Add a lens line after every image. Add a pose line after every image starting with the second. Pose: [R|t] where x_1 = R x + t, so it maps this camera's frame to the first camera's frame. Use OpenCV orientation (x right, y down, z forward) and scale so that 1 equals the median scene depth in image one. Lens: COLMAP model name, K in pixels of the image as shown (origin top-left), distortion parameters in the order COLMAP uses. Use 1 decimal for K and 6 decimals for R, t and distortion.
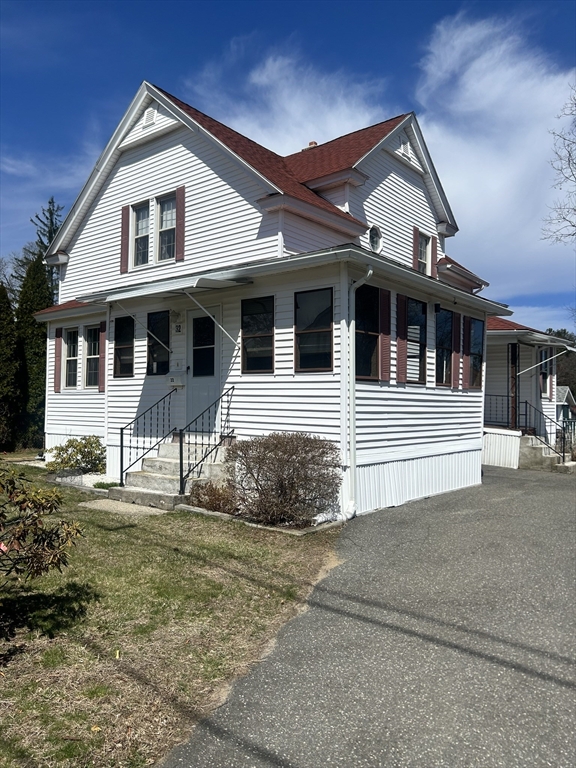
lens RADIAL K [[580.4, 0, 287.7], [0, 580.4, 386.7], [0, 0, 1]] dist [0.011375, 0.000525]
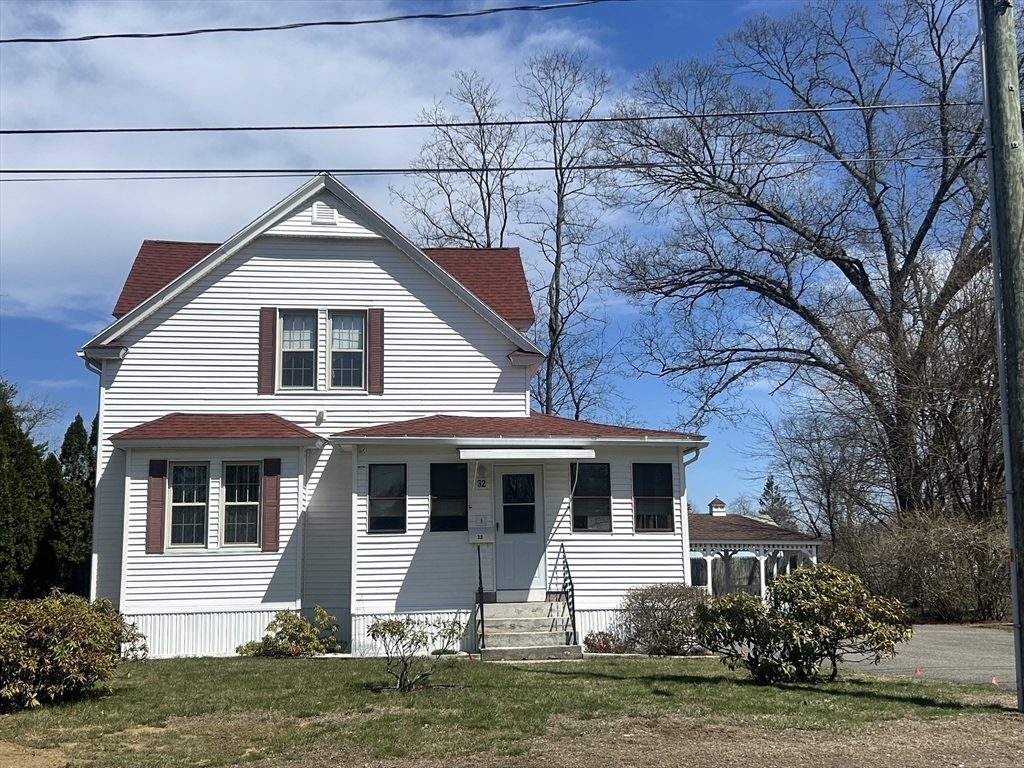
lens RADIAL K [[1158.4, 0, 511.1], [0, 1158.4, 383.3], [0, 0, 1]] dist [0.081570, 0.000000]
pose [[0.703077, 0.091784, 0.705166, -1.250547], [-0.000244, 0.991666, -0.128831, -0.013354], [-0.711114, 0.090406, 0.697240, -0.326200]]
